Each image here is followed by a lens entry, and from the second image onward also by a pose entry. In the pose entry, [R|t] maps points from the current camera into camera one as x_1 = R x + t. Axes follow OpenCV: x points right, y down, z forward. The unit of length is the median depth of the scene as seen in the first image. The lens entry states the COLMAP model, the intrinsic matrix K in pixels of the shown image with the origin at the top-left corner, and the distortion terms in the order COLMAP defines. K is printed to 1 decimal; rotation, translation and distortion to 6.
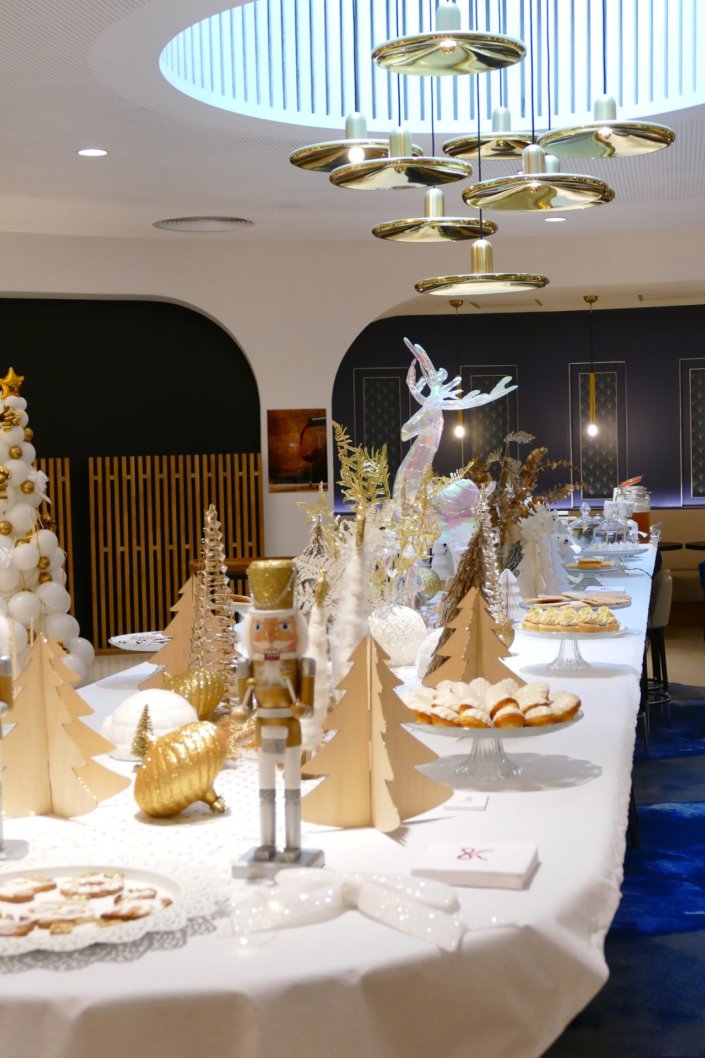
lens RADIAL K [[1596.0, 0, 352.5], [0, 1596.0, 529.0], [0, 0, 1]] dist [-0.023602, -0.046373]
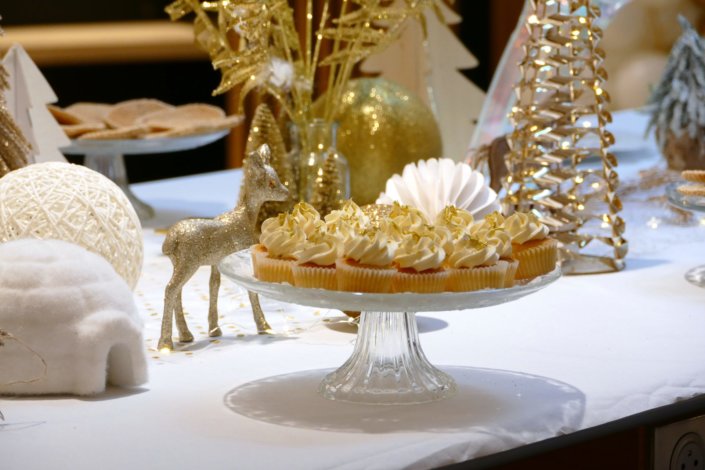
lens RADIAL K [[3415.8, 0, 352.5], [0, 3415.8, 235.0], [0, 0, 1]] dist [0.160626, -3.831404]
pose [[0.870491, 0.082410, -0.485237, 0.386019], [-0.034982, 0.993749, 0.106018, -0.017149], [0.490940, -0.075313, 0.867932, 0.302922]]
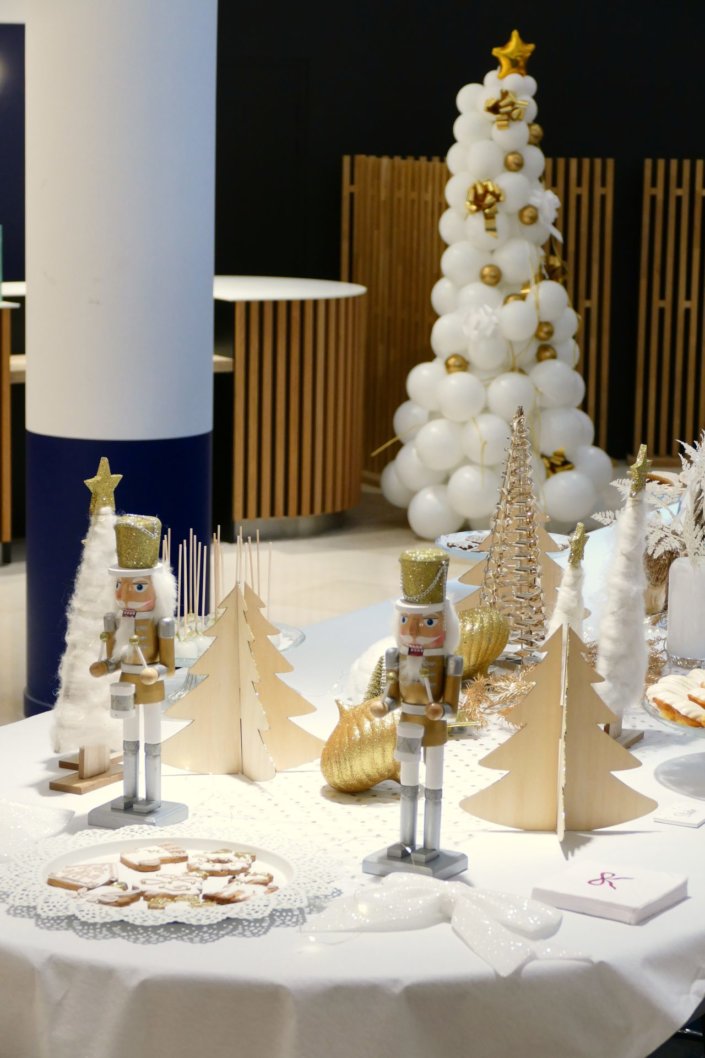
lens RADIAL K [[2744.1, 0, 352.5], [0, 2744.1, 529.0], [0, 0, 1]] dist [-0.030982, -0.520027]
pose [[0.949493, 0.090747, -0.300380, 0.173841], [-0.053563, 0.990092, 0.129804, -0.088511], [0.309183, -0.107159, 0.944946, -0.241324]]
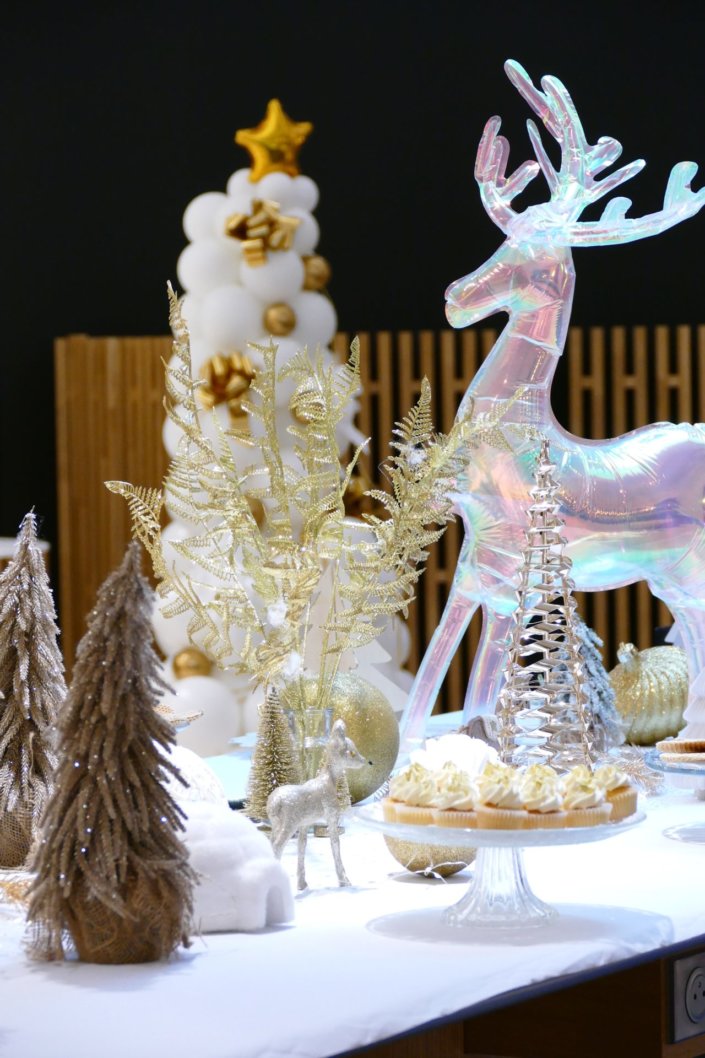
lens RADIAL K [[4446.6, 0, 352.5], [0, 4446.6, 529.0], [0, 0, 1]] dist [0.087860, 0.079431]
pose [[0.939642, 0.021796, -0.341465, 0.385927], [-0.019827, 0.999761, 0.009256, -0.015185], [0.341585, -0.001927, 0.939849, -0.040467]]
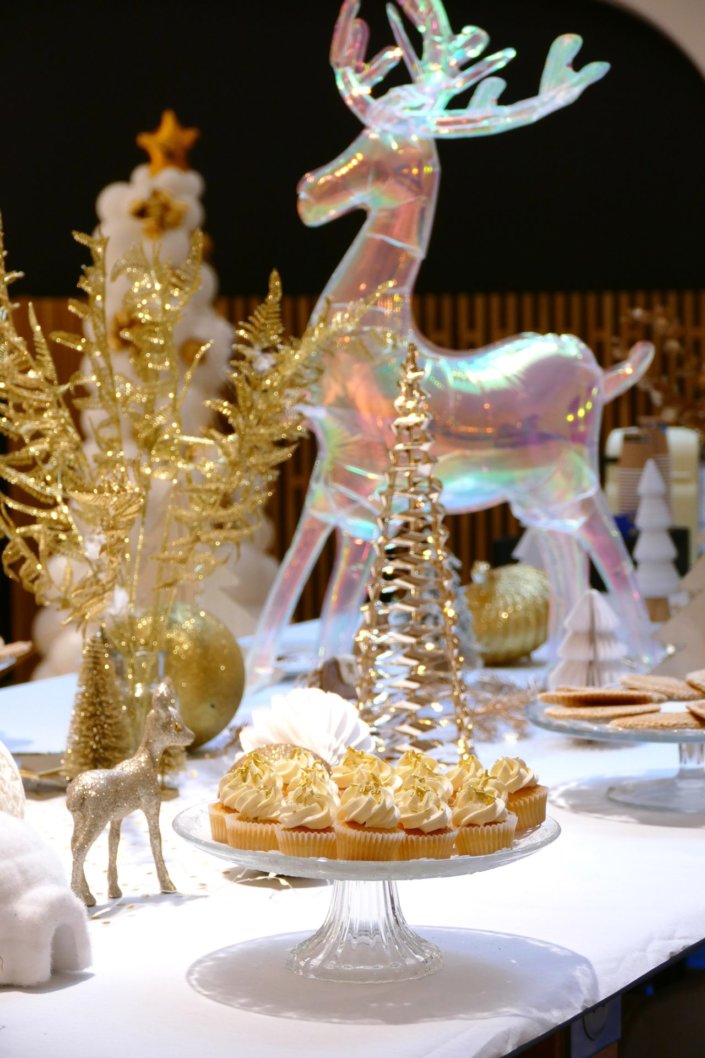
lens RADIAL K [[2744.1, 0, 352.5], [0, 2744.1, 529.0], [0, 0, 1]] dist [-0.030982, -0.520027]
pose [[0.952237, 0.035611, -0.303277, 0.231892], [-0.025076, 0.998941, 0.038563, -0.010842], [0.304330, -0.029116, 0.952122, 0.415908]]
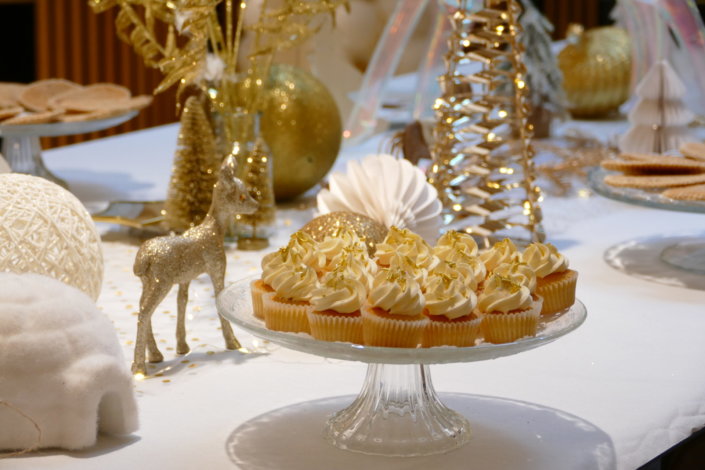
lens RADIAL K [[2241.1, 0, 374.6], [0, 2241.1, 235.6], [0, 0, 1]] dist [-0.079419, 0.297750]
pose [[0.927820, 0.097118, -0.360165, 0.232572], [-0.040277, 0.985951, 0.162105, -0.018349], [0.370848, -0.135898, 0.918697, 0.484207]]
